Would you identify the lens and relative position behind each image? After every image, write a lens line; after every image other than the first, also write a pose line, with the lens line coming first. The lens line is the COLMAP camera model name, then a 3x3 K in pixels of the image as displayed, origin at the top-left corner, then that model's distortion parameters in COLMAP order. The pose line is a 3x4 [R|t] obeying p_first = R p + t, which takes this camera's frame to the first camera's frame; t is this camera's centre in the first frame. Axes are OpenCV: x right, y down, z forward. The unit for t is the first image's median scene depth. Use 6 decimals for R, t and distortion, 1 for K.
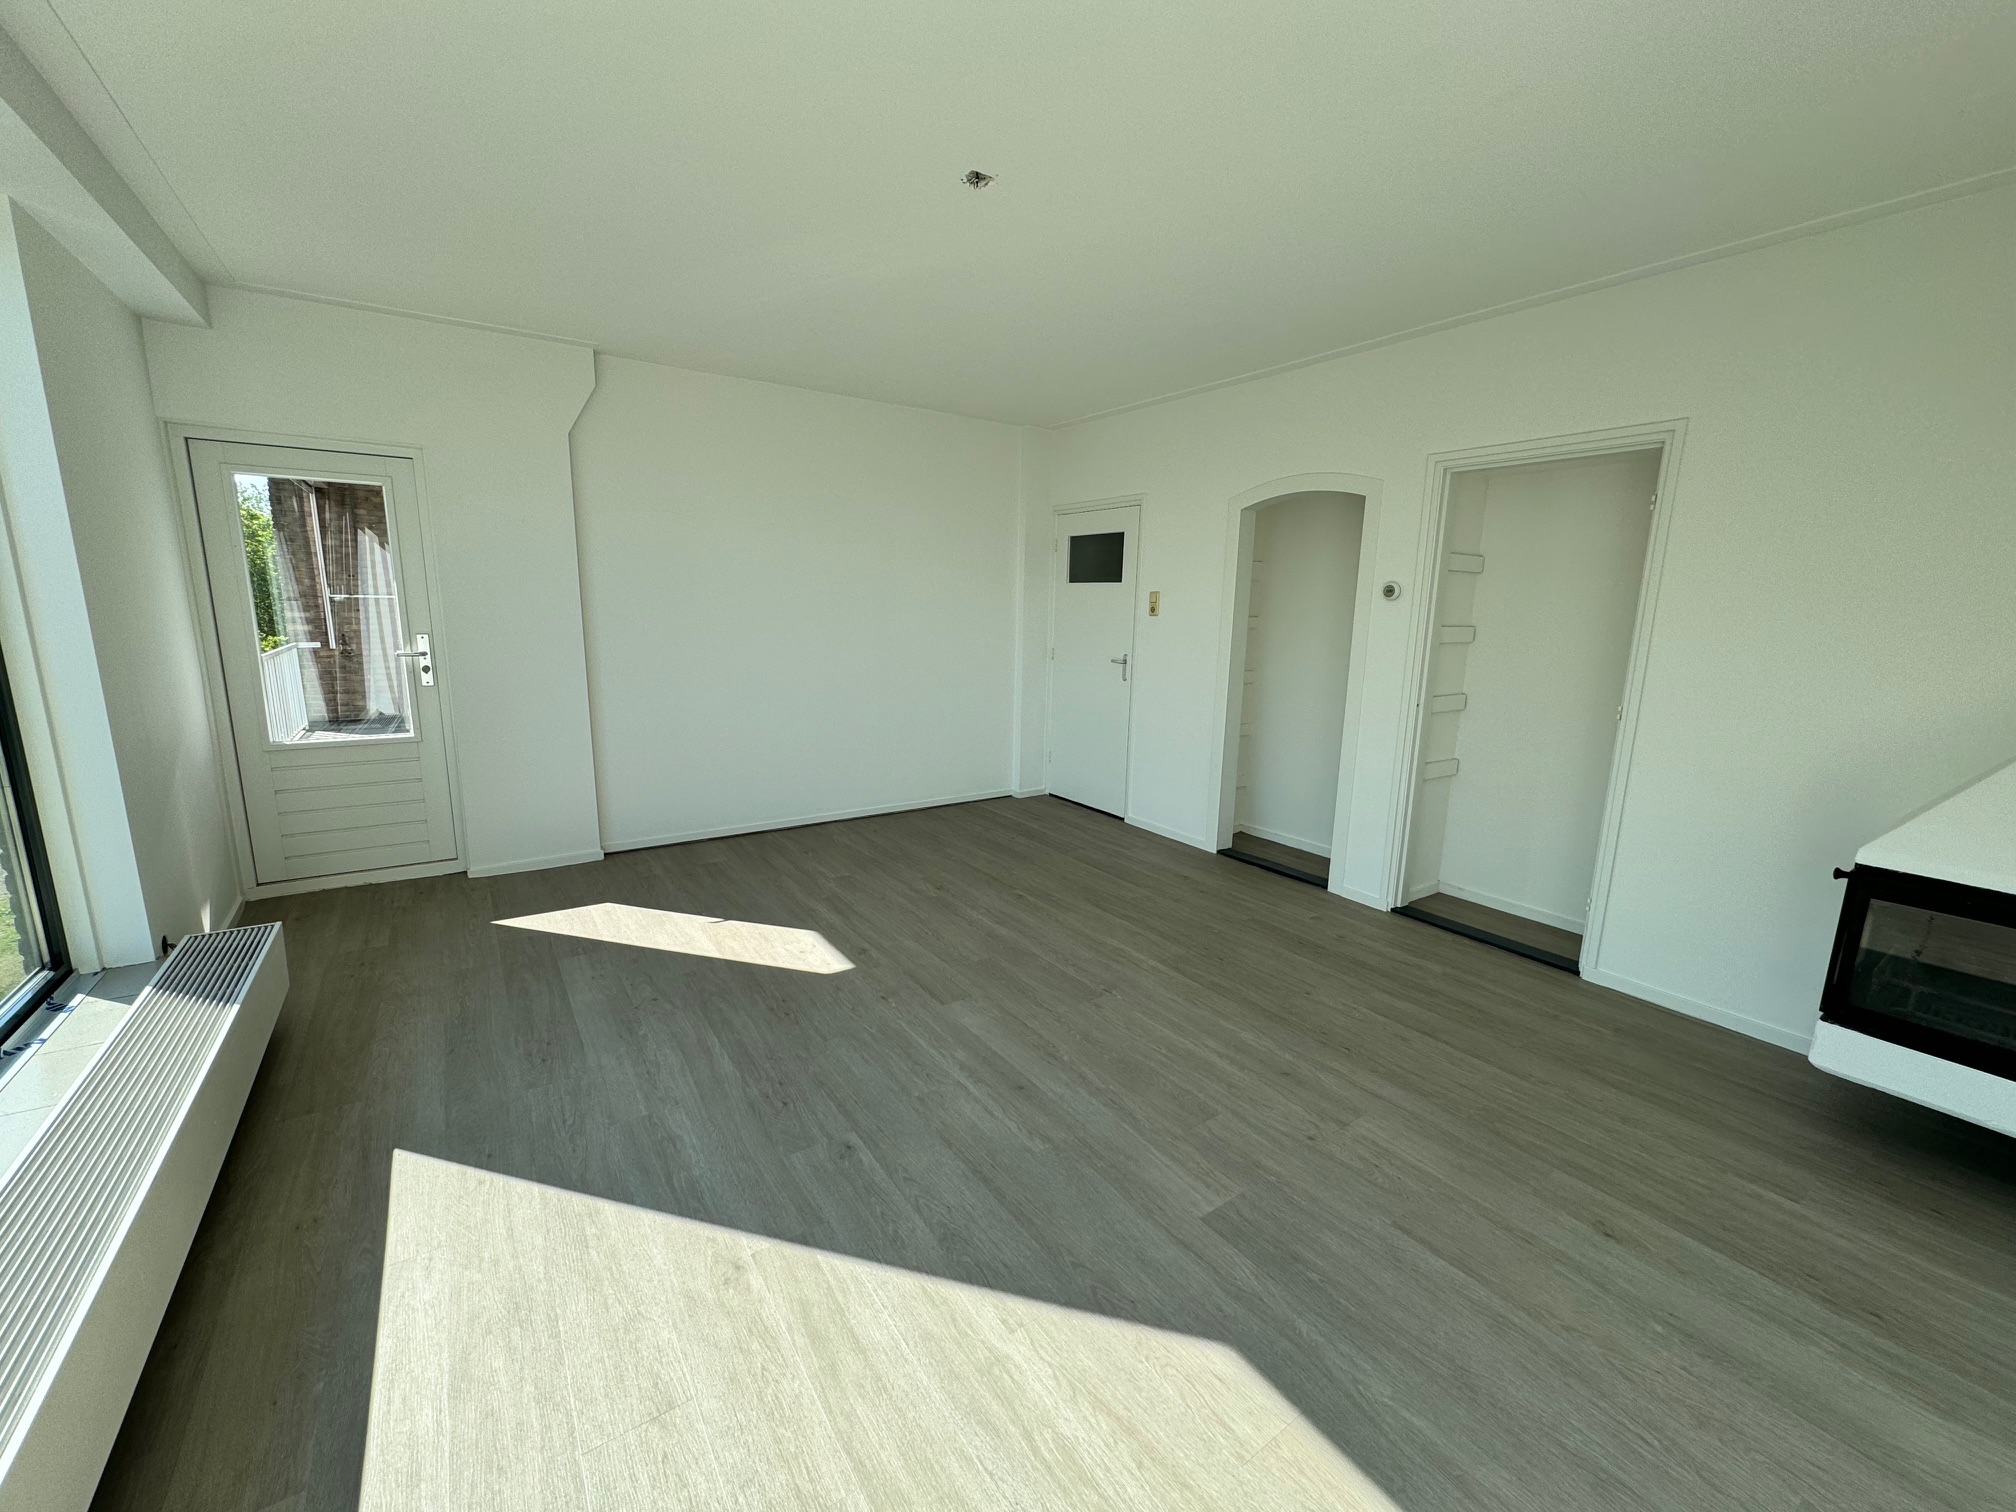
lens RADIAL K [[803.8, 0, 997.6], [0, 803.8, 743.5], [0, 0, 1]] dist [0.000567, -0.000284]
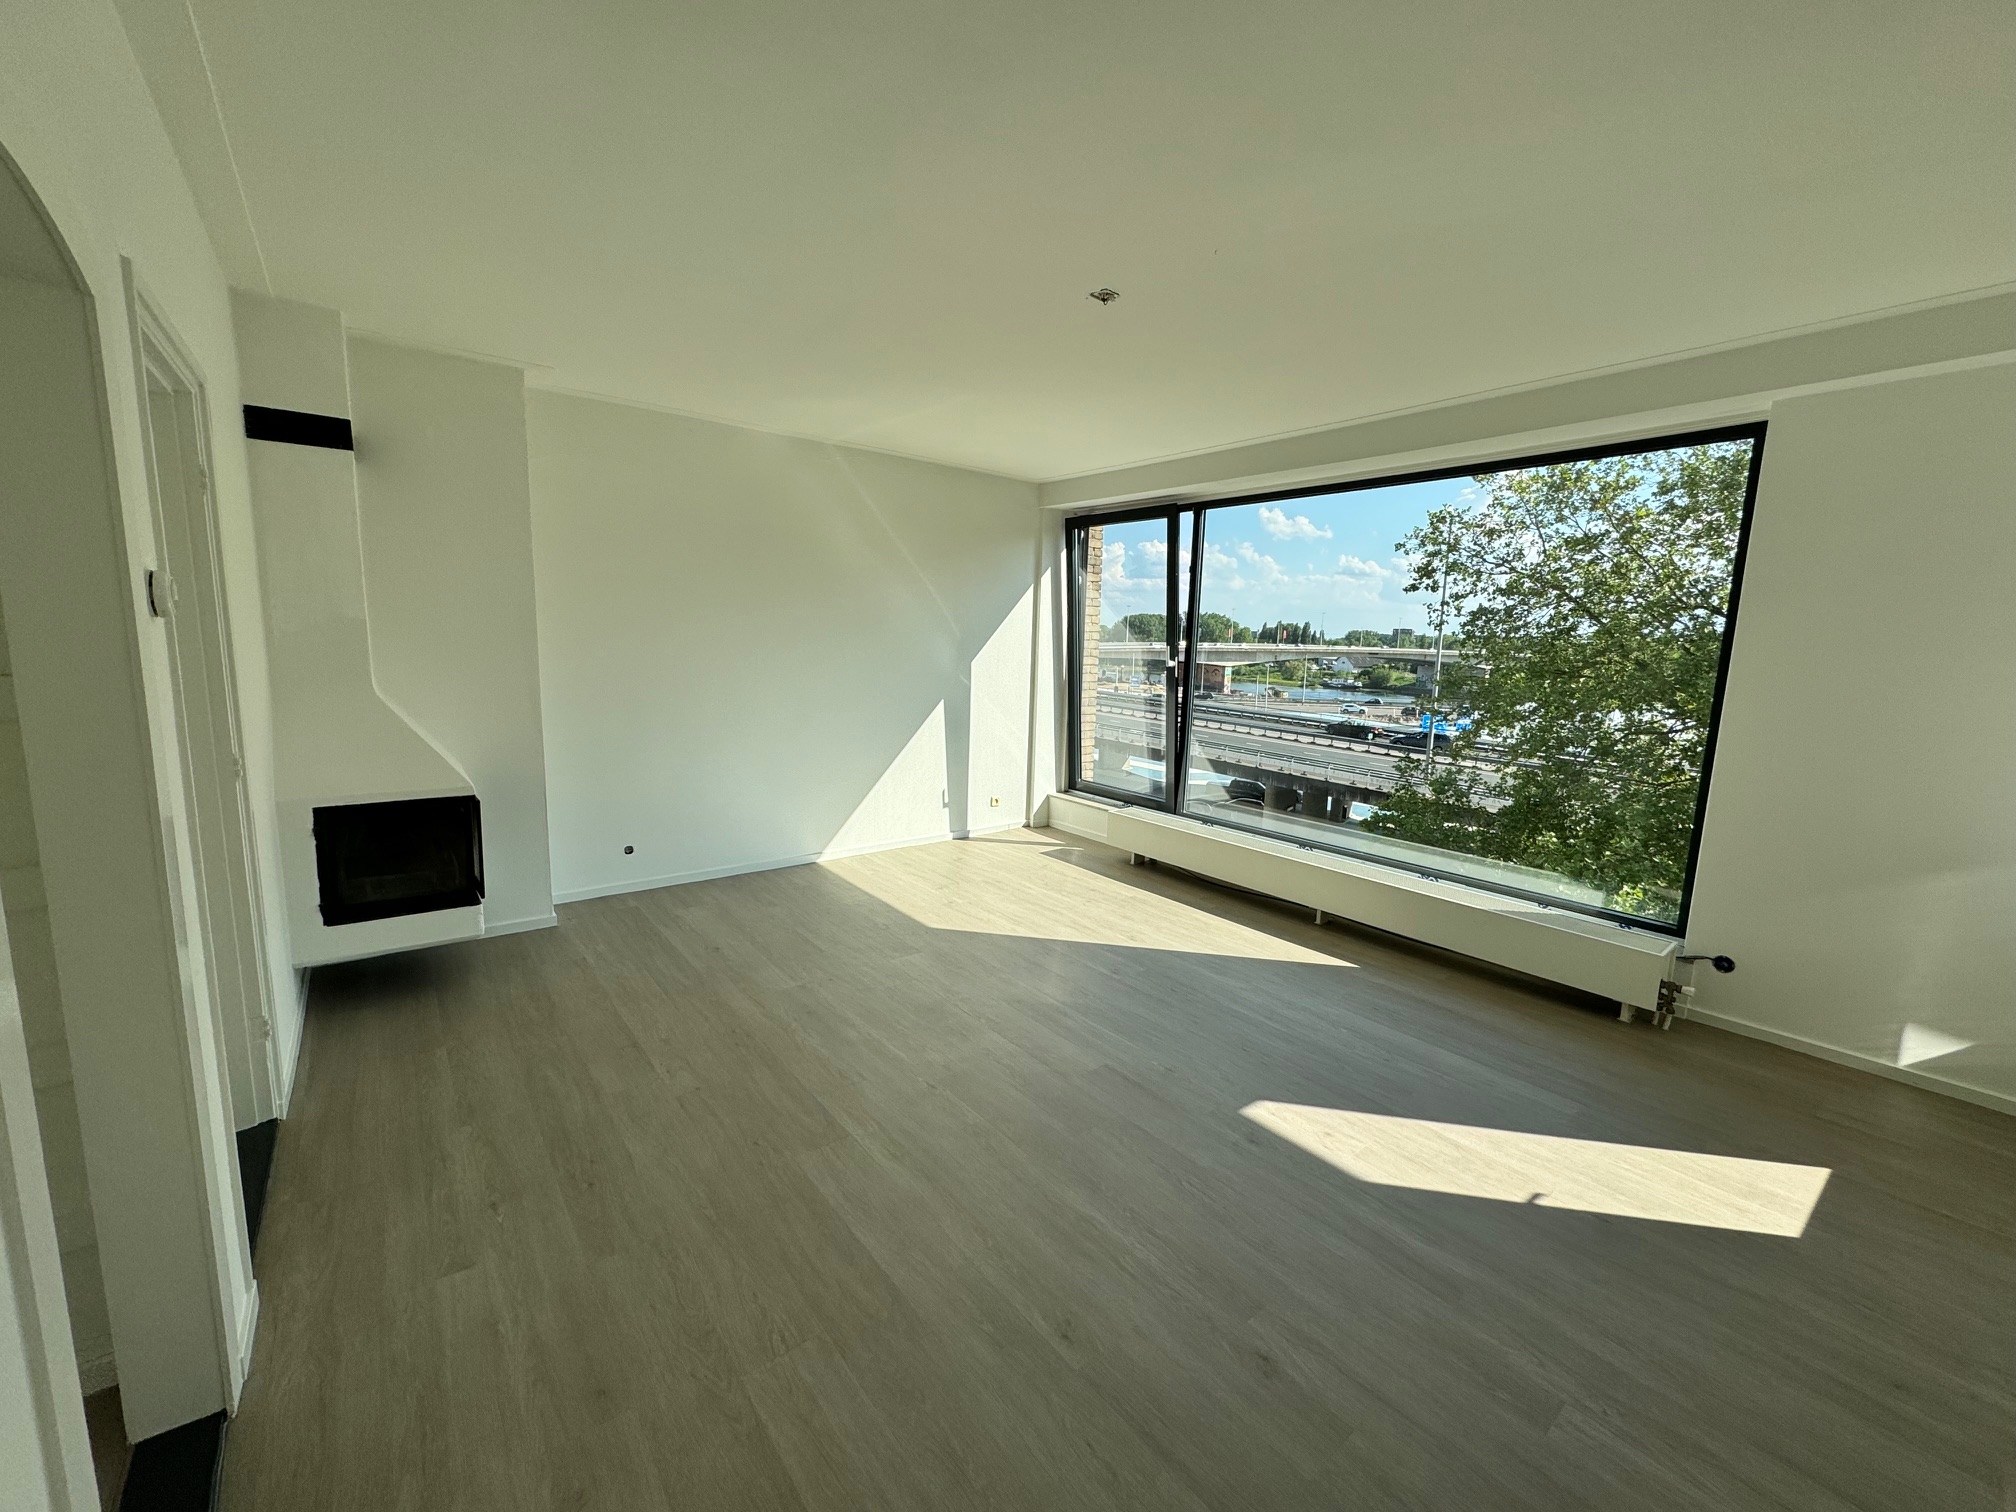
lens RADIAL K [[803.8, 0, 999.0], [0, 803.8, 769.3], [0, 0, 1]] dist [0.000567, -0.000284]
pose [[-0.996581, -0.037111, -0.073816, 0.152432], [-0.059561, 0.941897, 0.330580, -0.340187], [0.057258, 0.333846, -0.940887, 1.850935]]
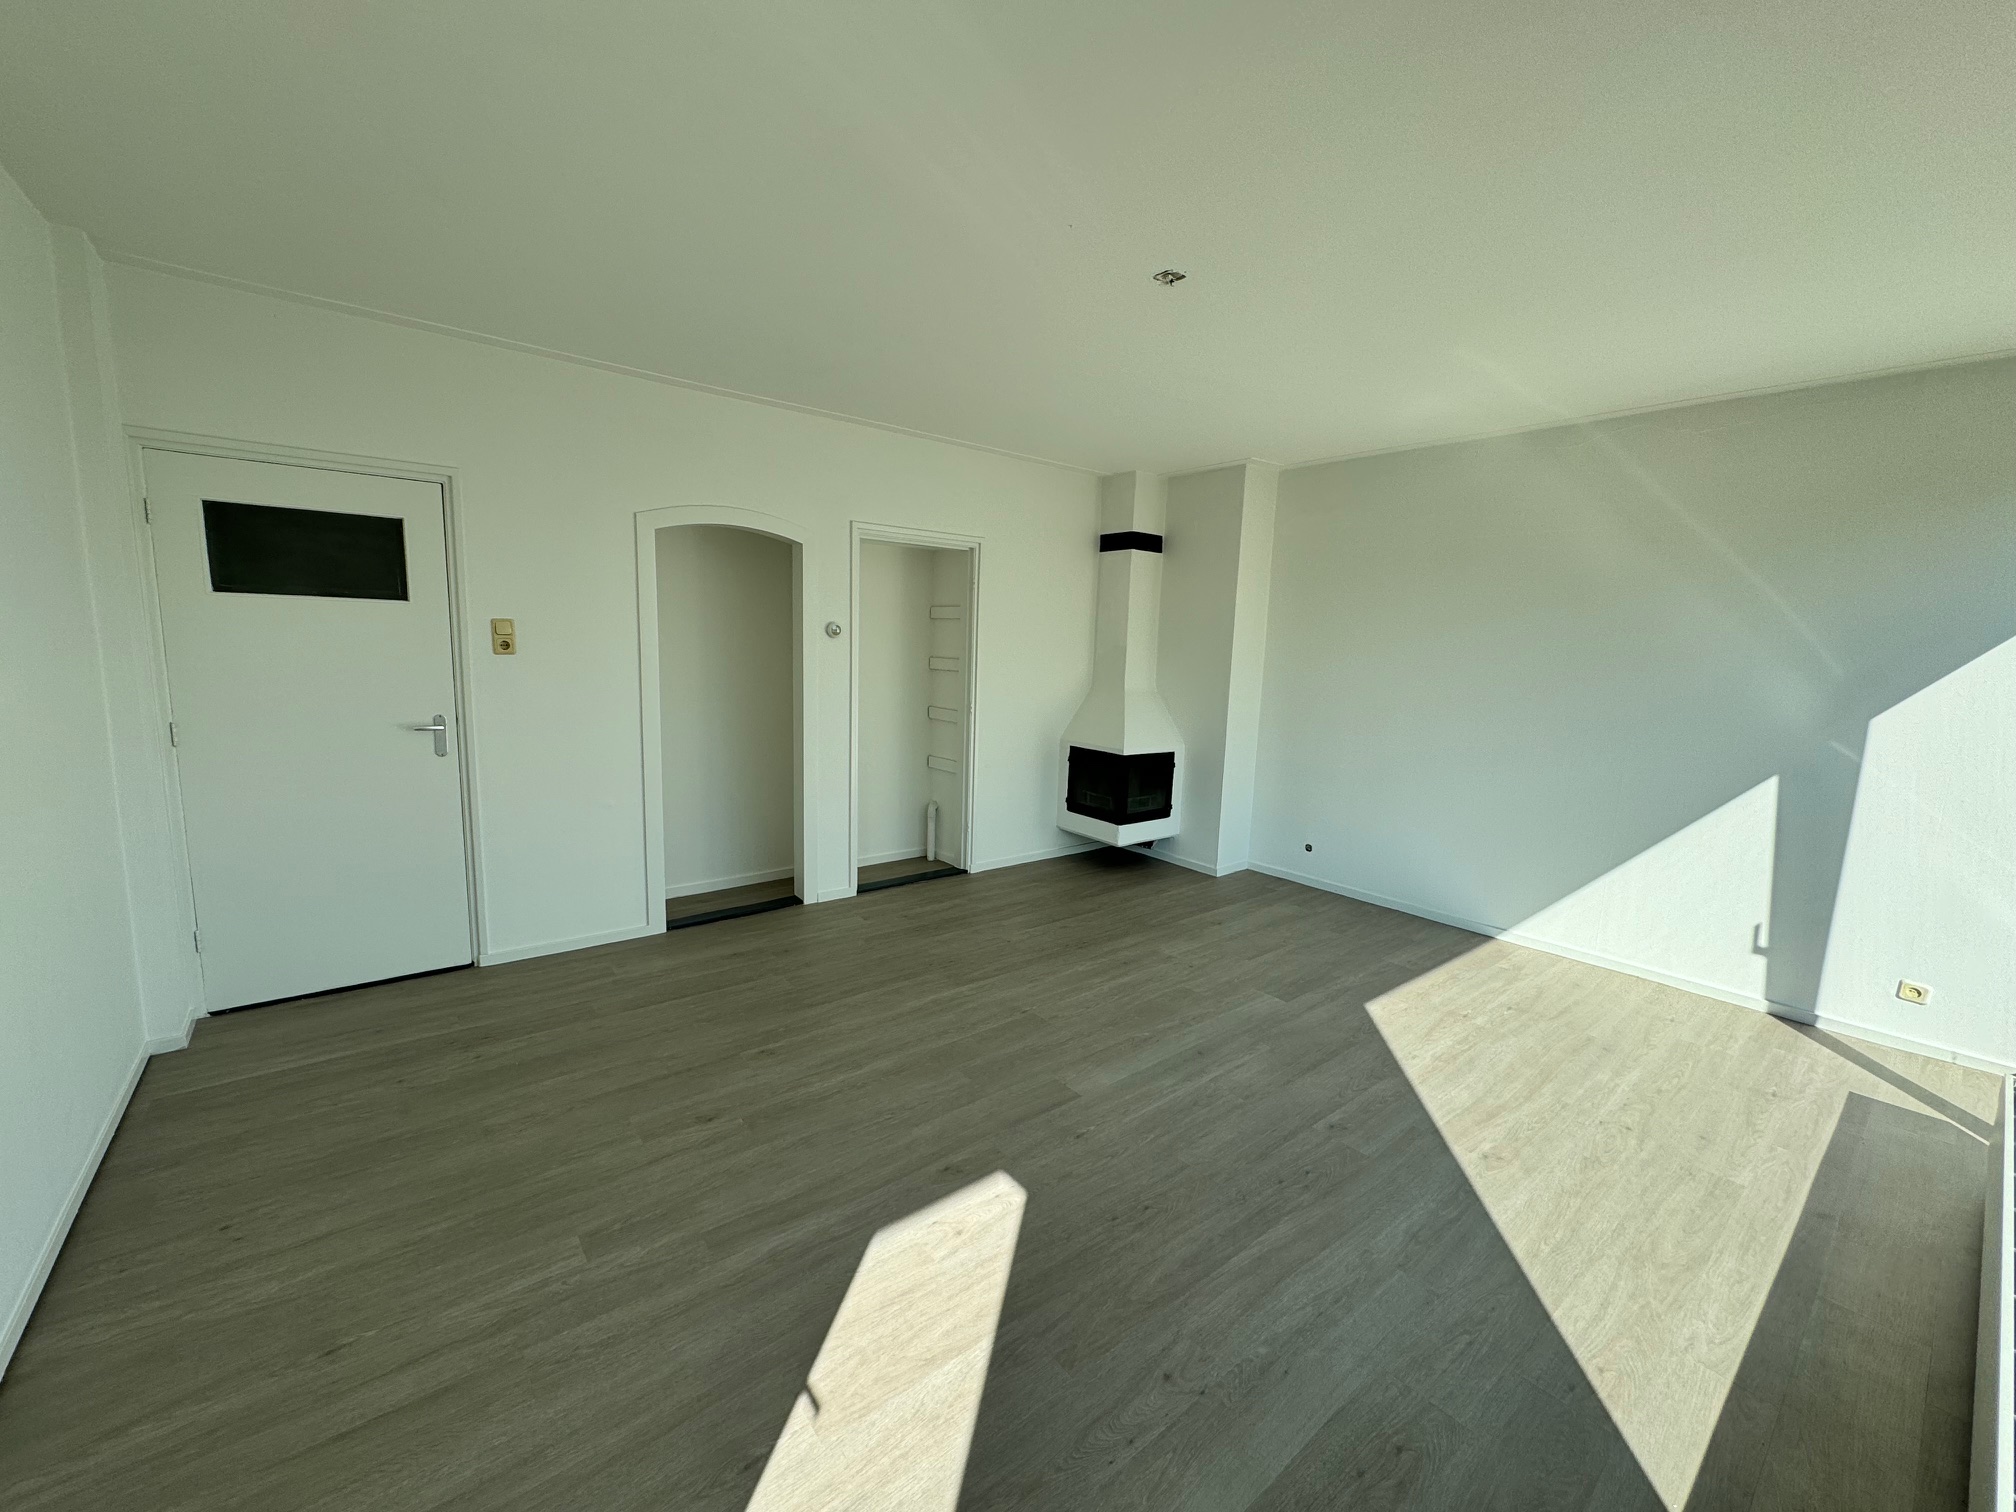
lens RADIAL K [[803.8, 0, 1011.2], [0, 803.8, 749.1], [0, 0, 1]] dist [0.000567, -0.000284]
pose [[-0.082198, -0.157742, 0.984053, -0.938864], [0.139088, 0.975916, 0.168055, -0.238930], [-0.986863, 0.150683, -0.058278, 1.106776]]
